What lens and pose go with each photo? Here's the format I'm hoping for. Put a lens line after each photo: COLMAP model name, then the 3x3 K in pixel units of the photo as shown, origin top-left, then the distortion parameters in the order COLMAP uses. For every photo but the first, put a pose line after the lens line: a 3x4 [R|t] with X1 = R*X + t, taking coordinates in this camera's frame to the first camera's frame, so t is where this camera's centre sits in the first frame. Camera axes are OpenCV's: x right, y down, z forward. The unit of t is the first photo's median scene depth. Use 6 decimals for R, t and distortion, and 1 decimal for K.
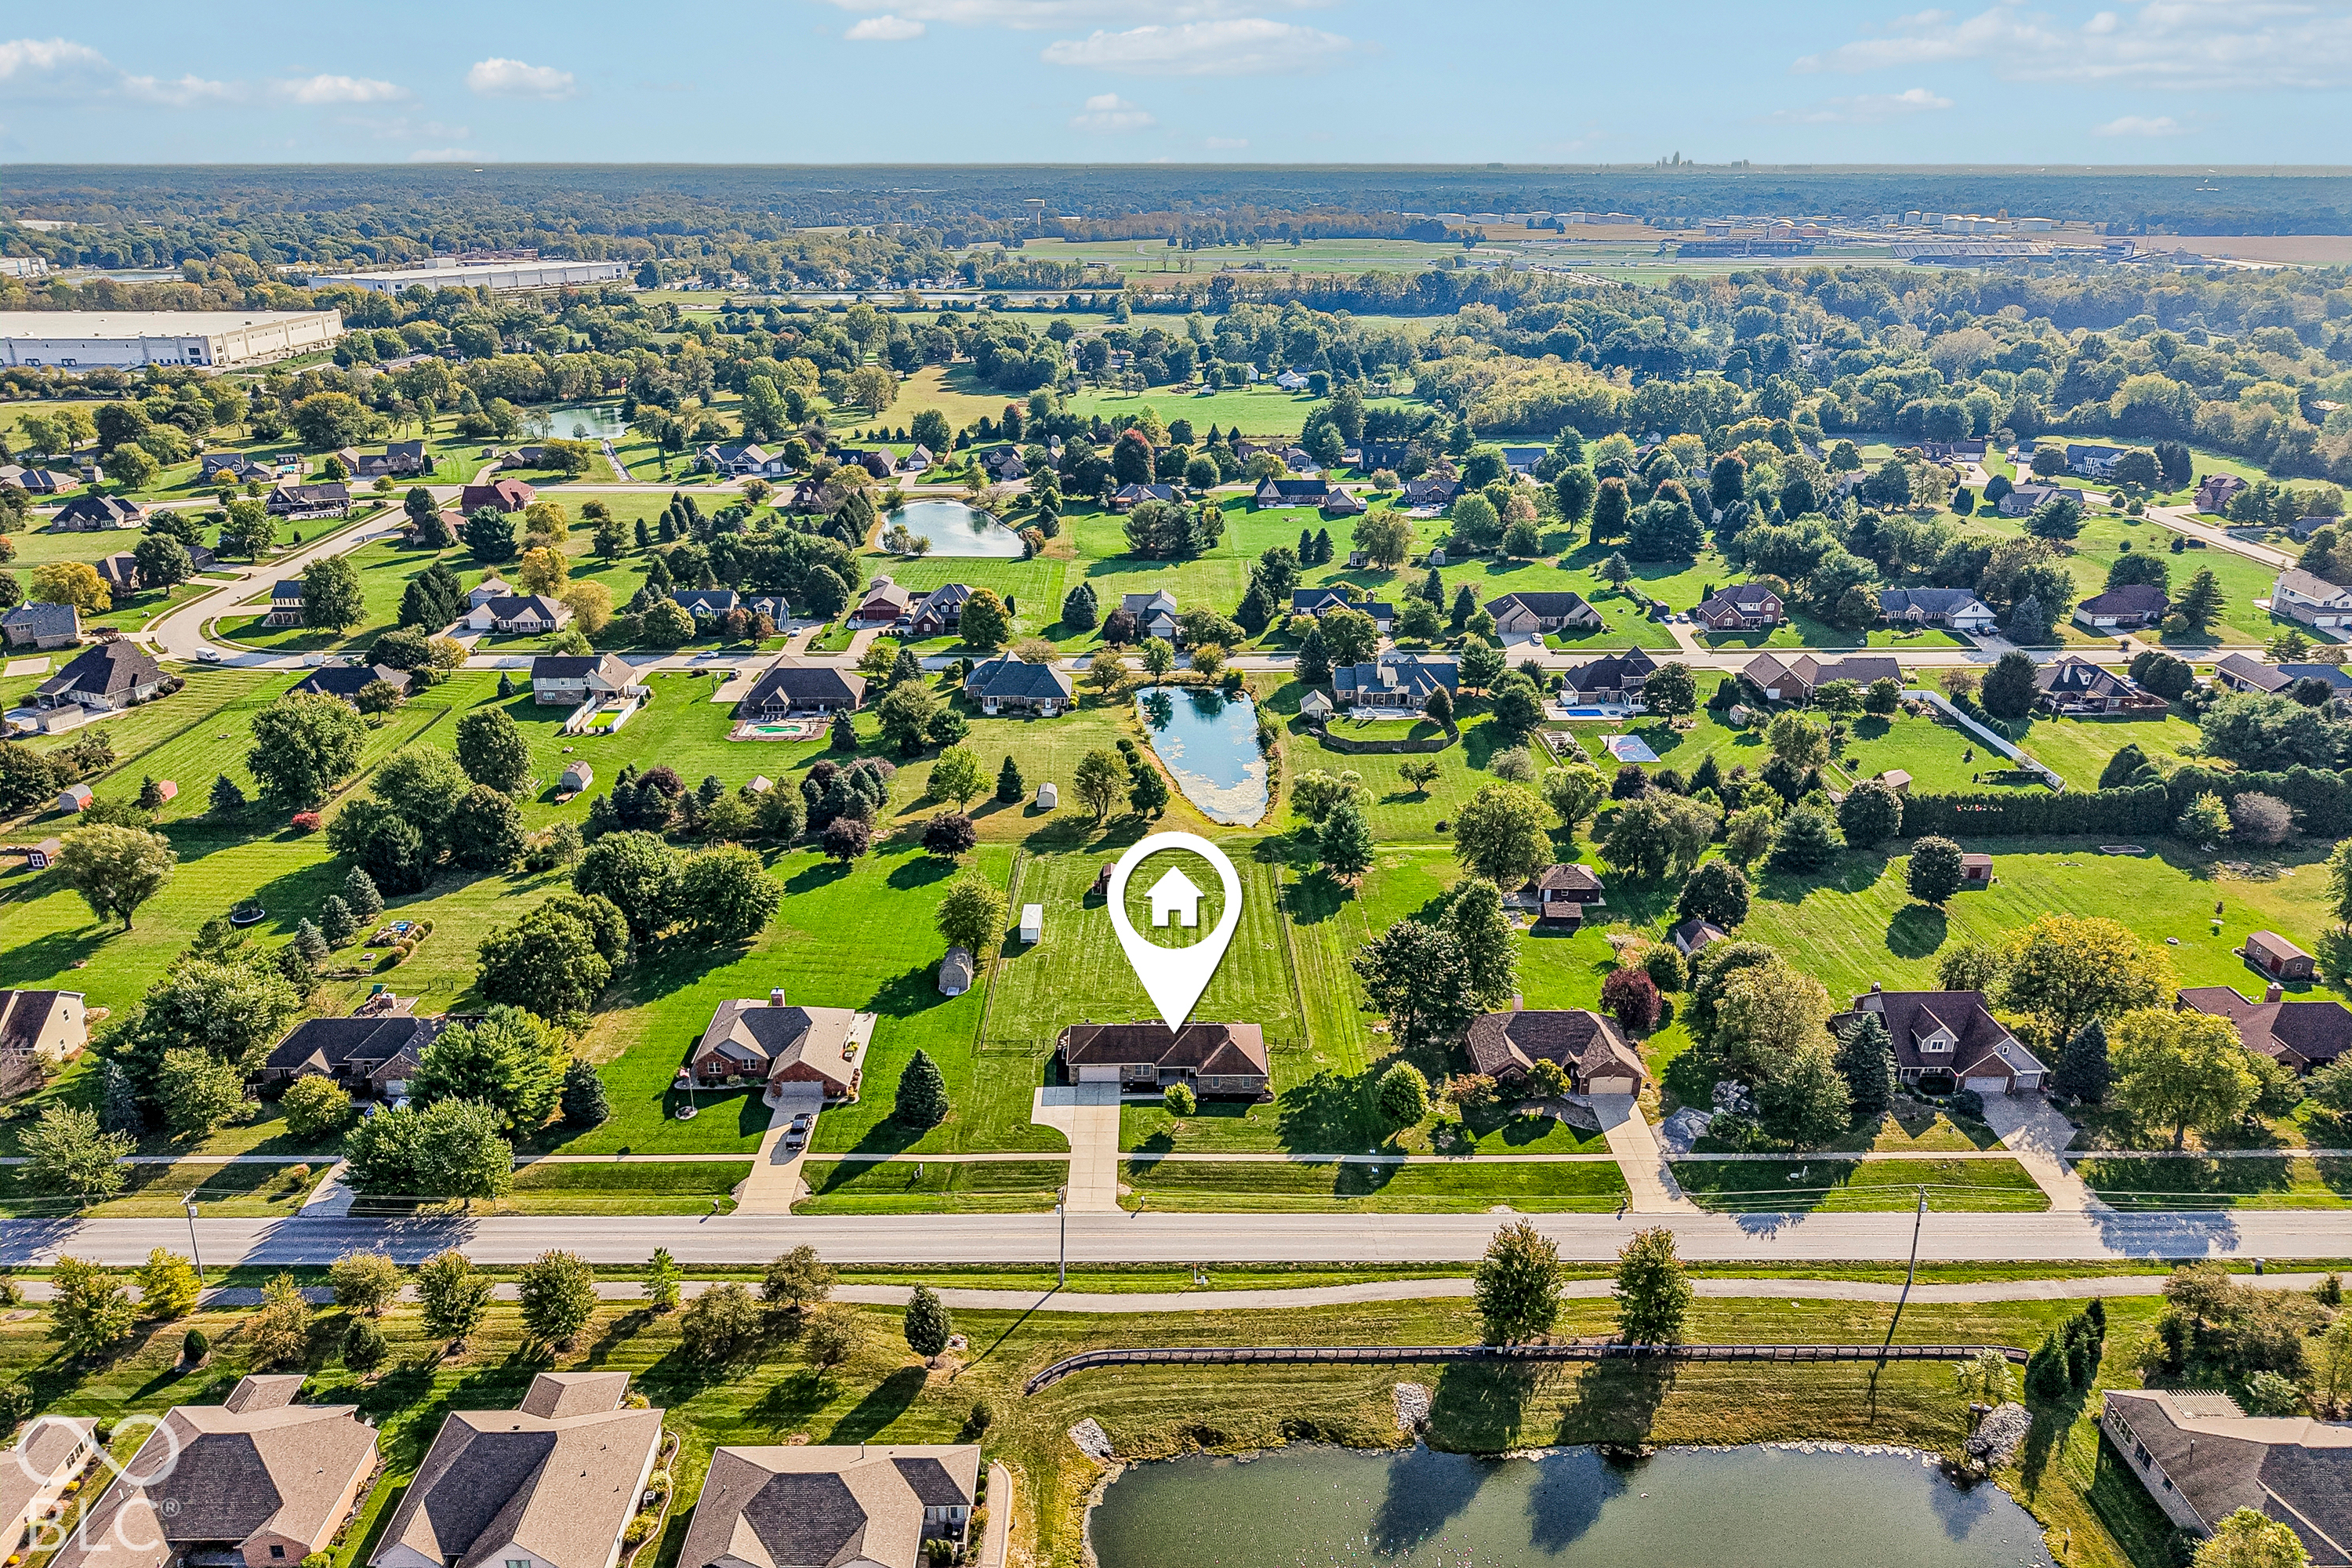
lens RADIAL K [[1565.9, 0, 1187.4], [0, 1565.9, 801.5], [0, 0, 1]] dist [0.010006, -0.007156]
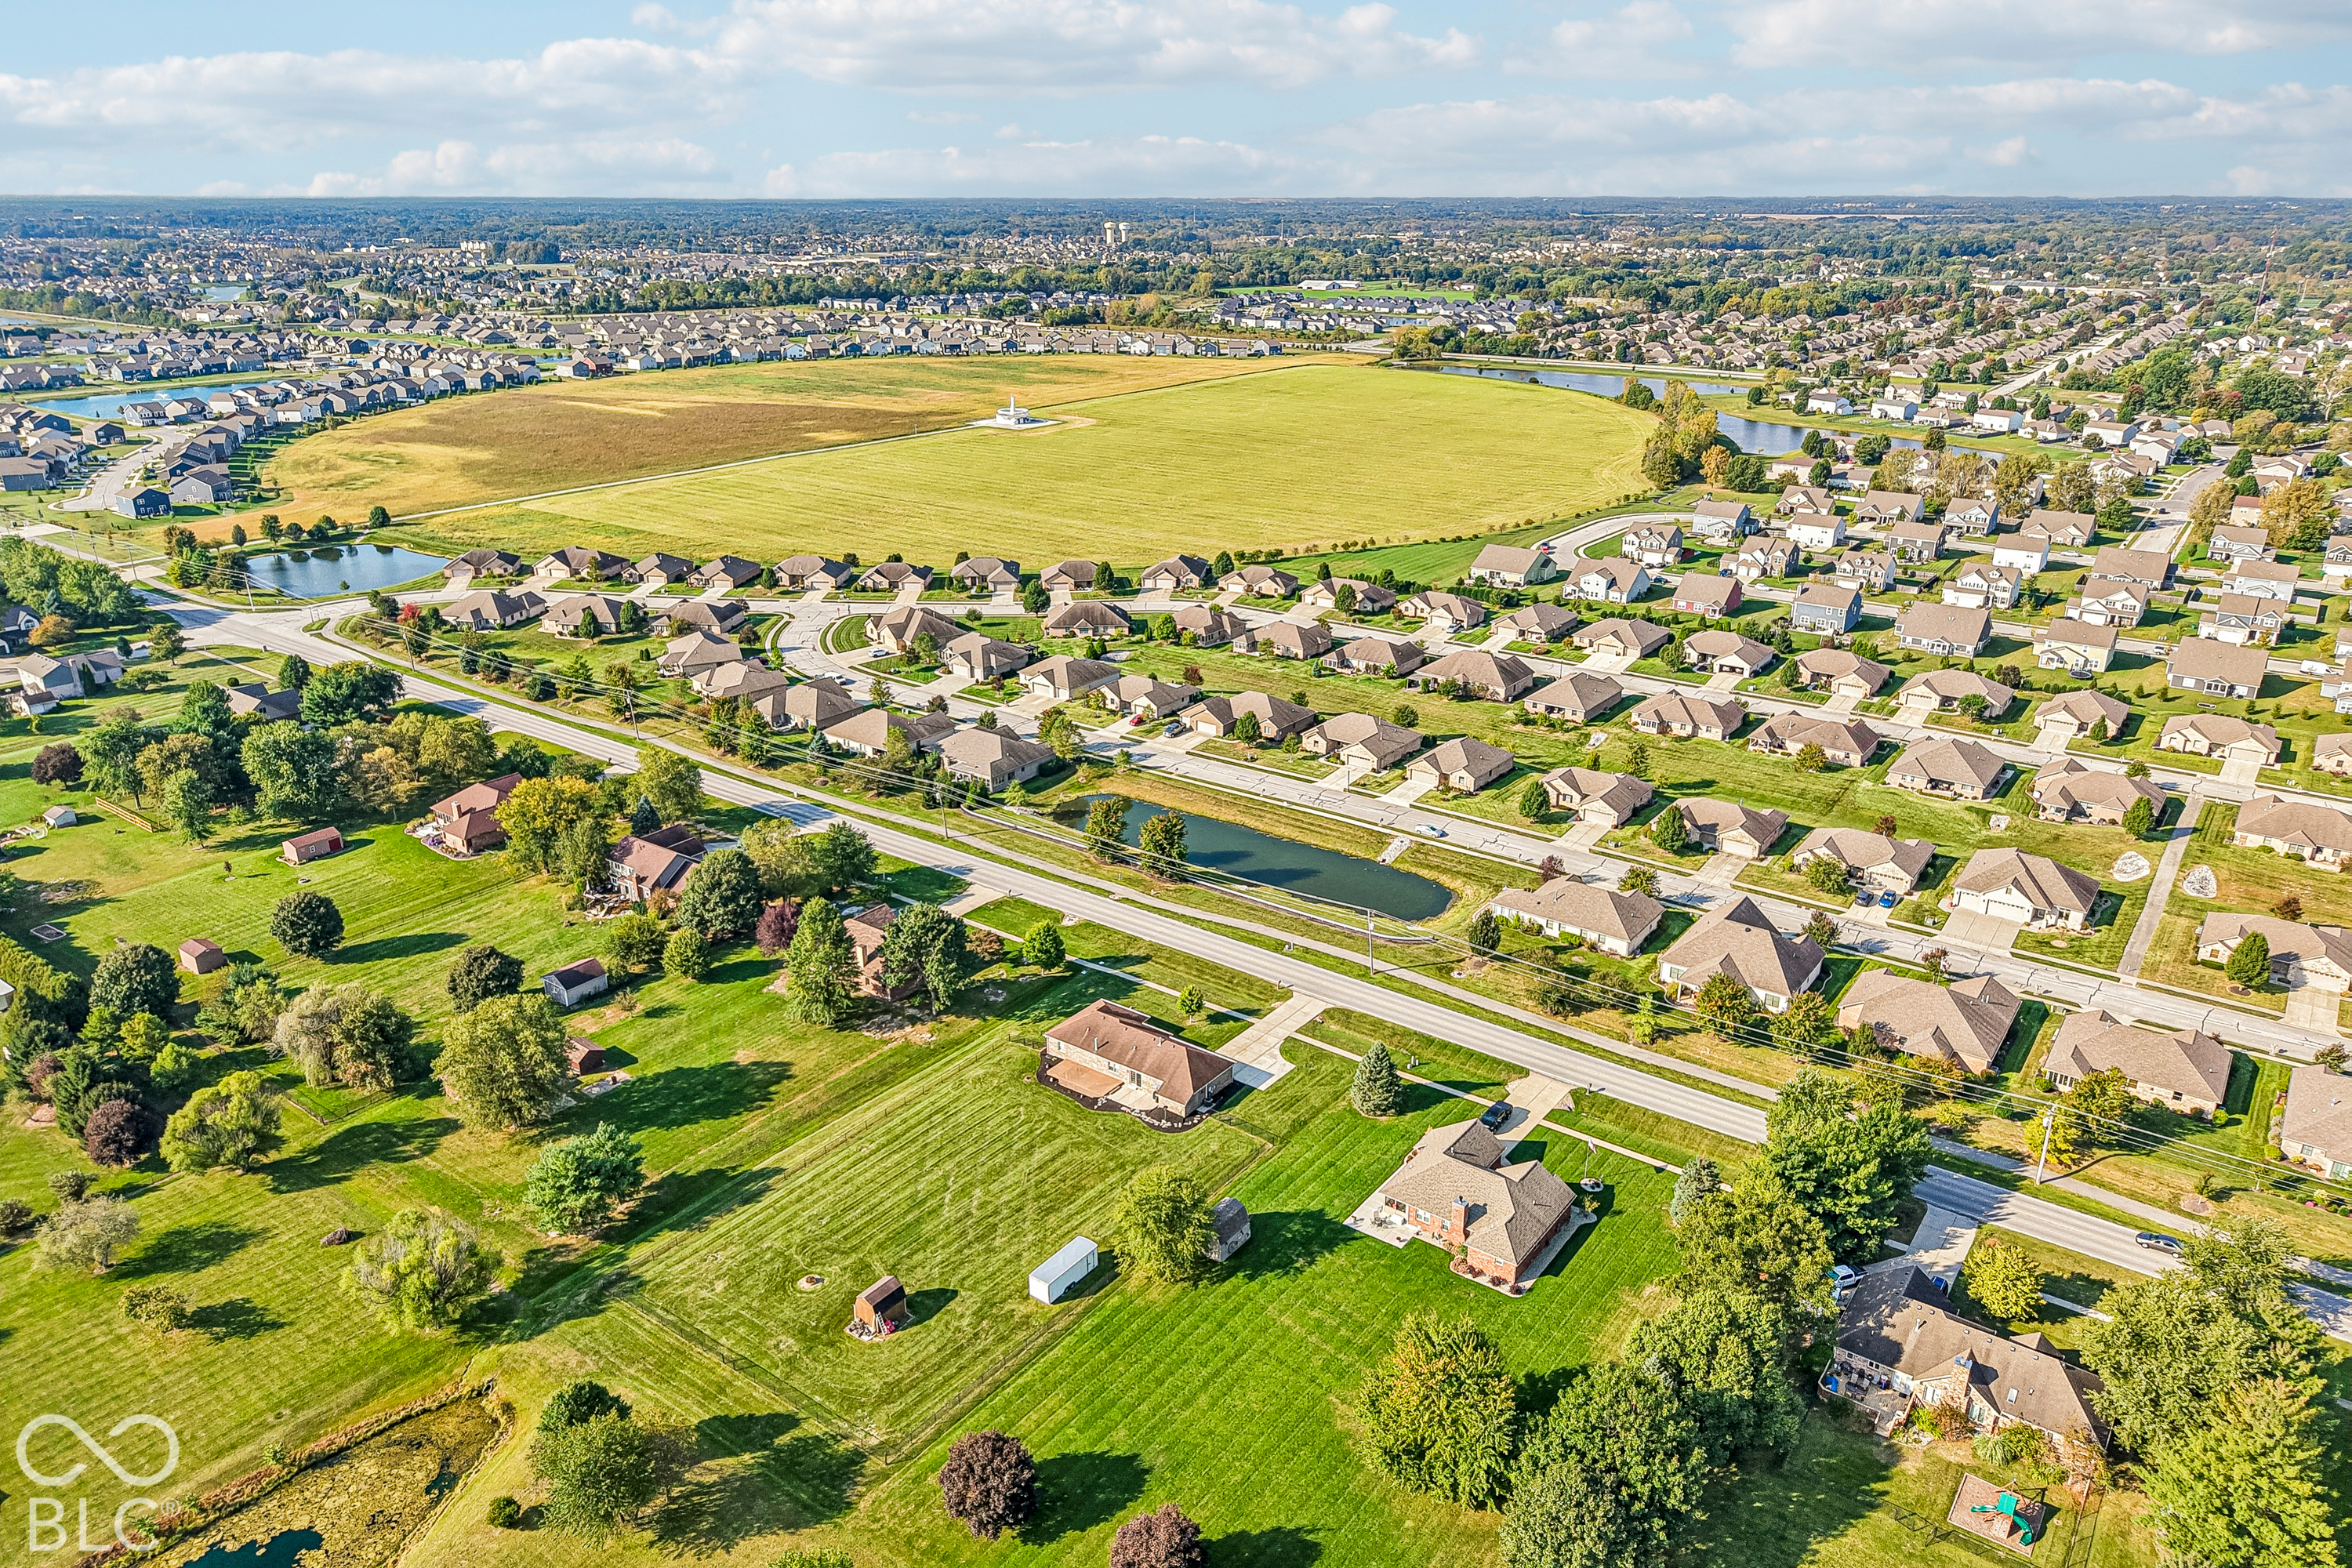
lens RADIAL K [[1581.6, 0, 1199.0], [0, 1581.6, 734.1], [0, 0, 1]] dist [0.043685, -0.132265]
pose [[-0.794057, -0.208389, 0.571006, -0.605983], [0.220541, 0.776612, 0.590115, -0.619184], [-0.566424, 0.594515, -0.570716, 1.480429]]
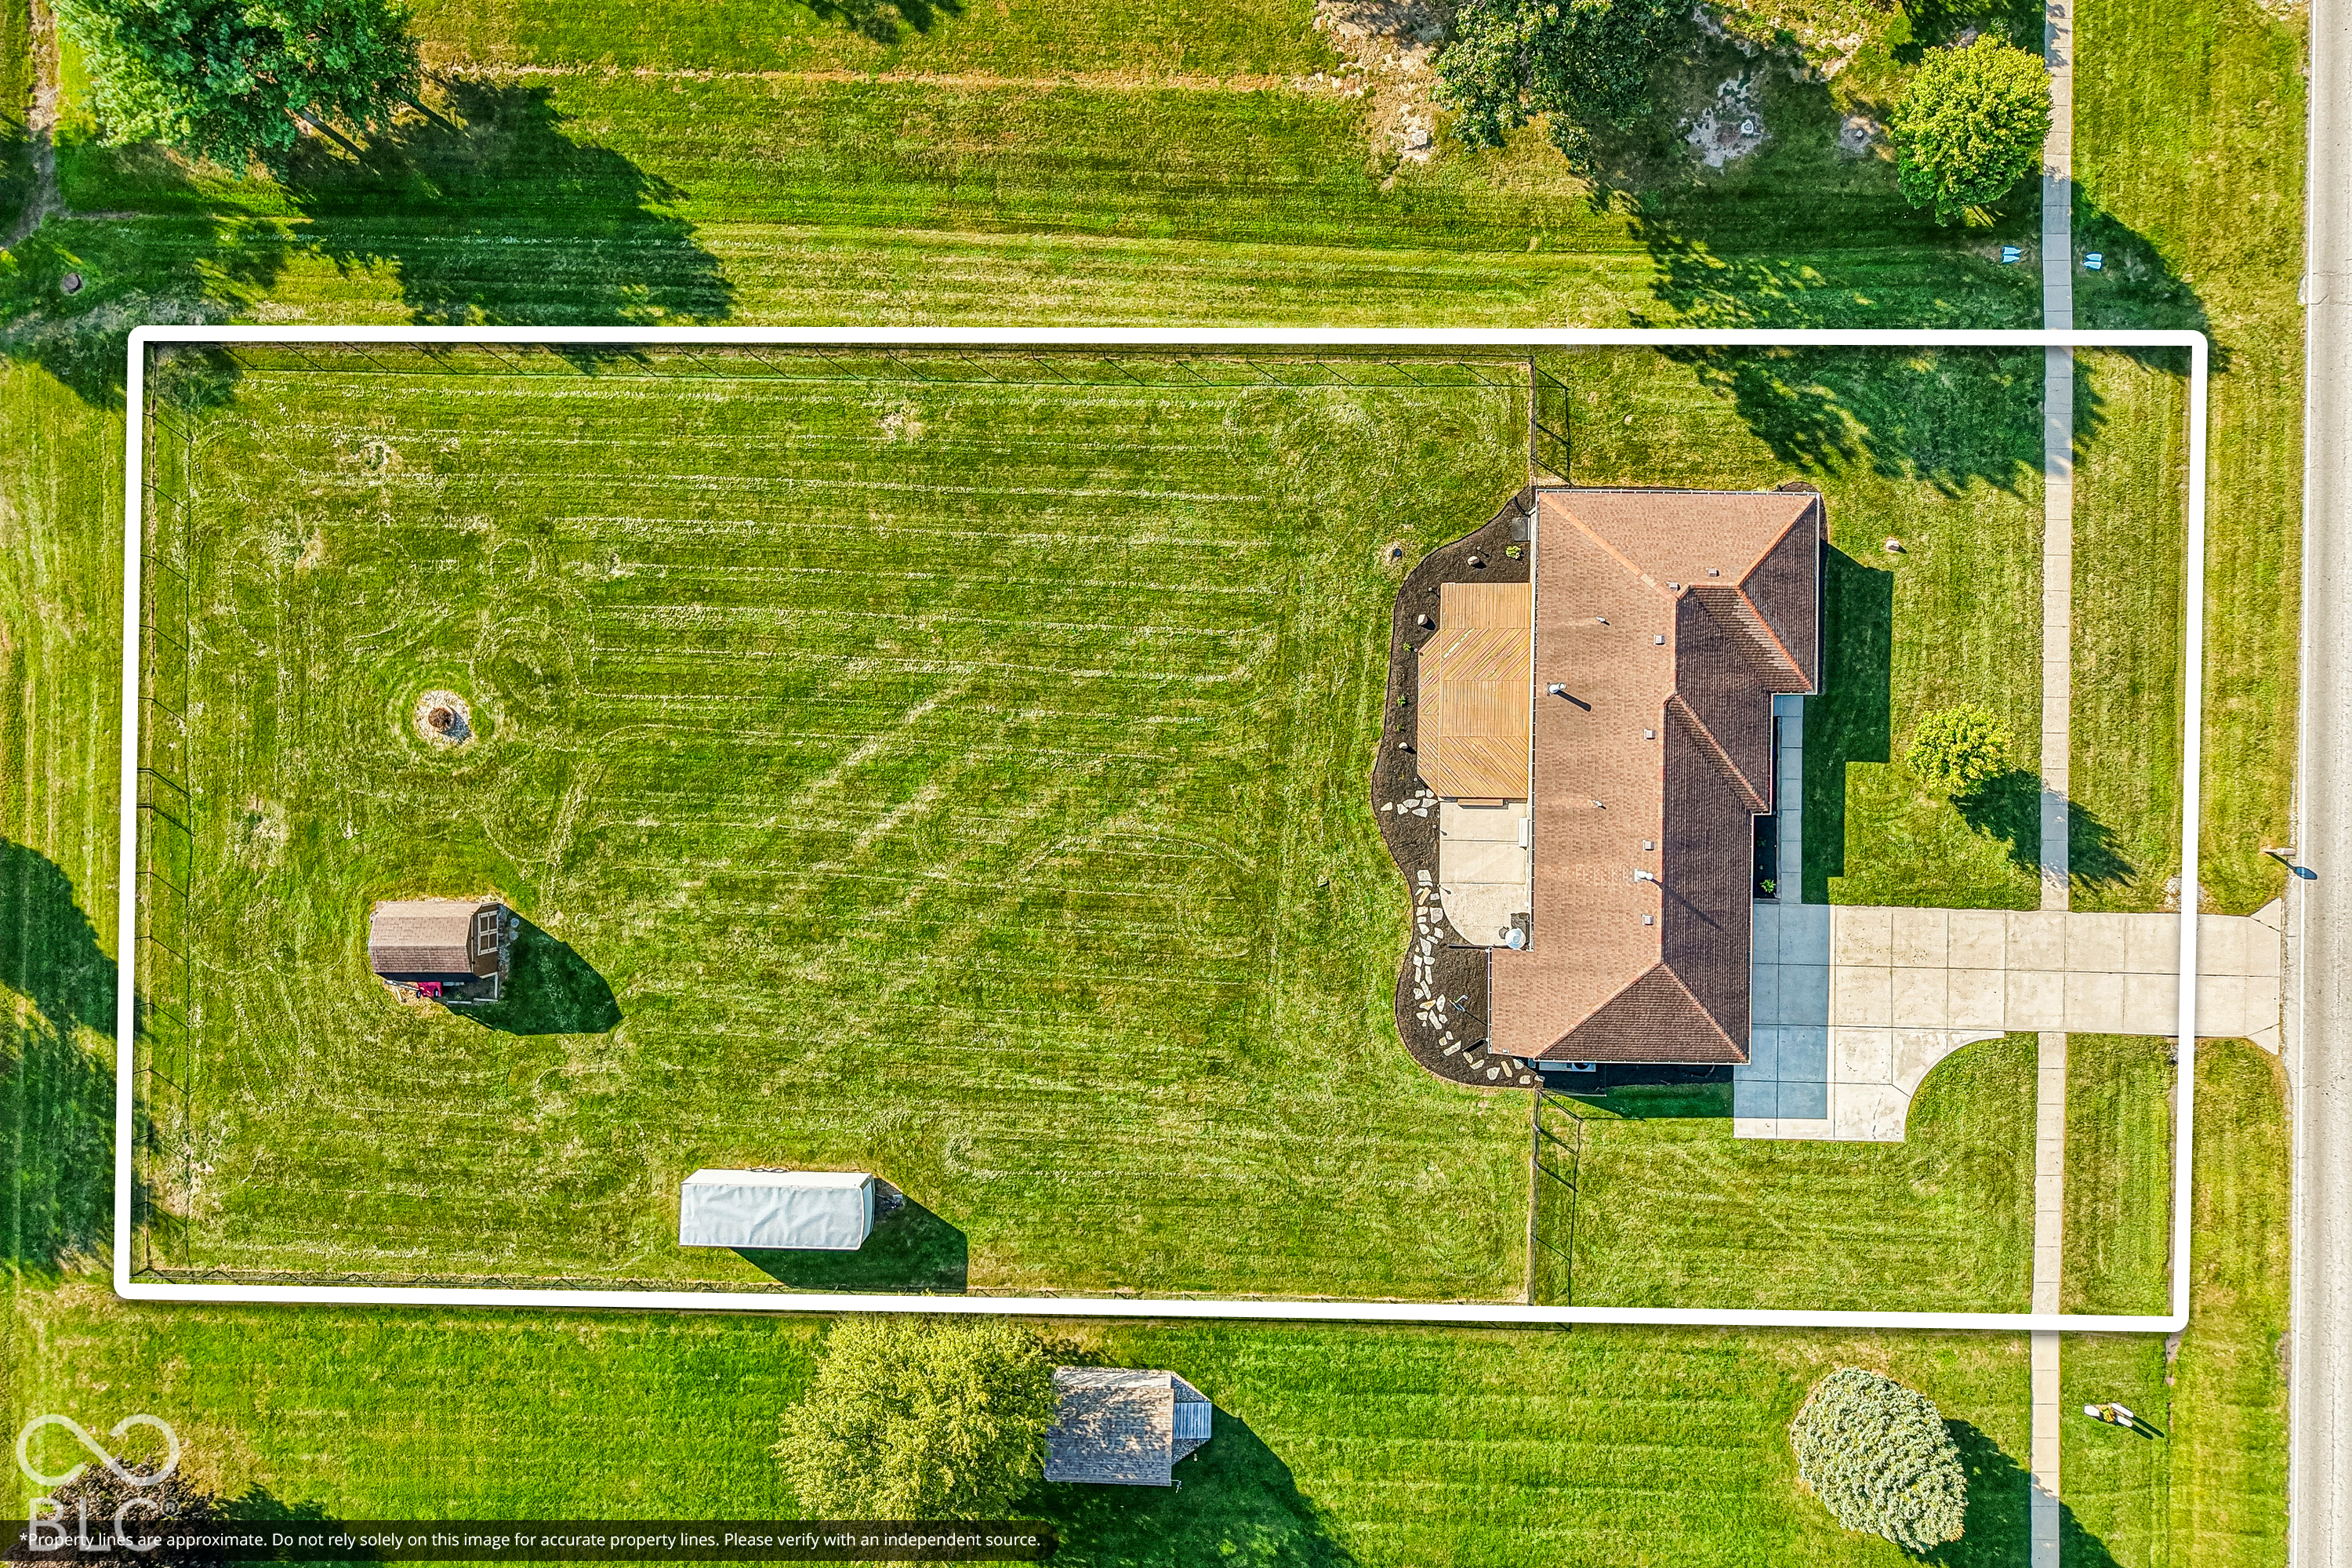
lens RADIAL K [[1565.9, 0, 1187.4], [0, 1565.9, 801.5], [0, 0, 1]] dist [0.010006, -0.007156]
pose [[0.038343, -0.999195, -0.011832, -0.019548], [0.374219, 0.003379, 0.927334, -0.202912], [-0.926547, -0.039985, 0.374047, 0.987620]]
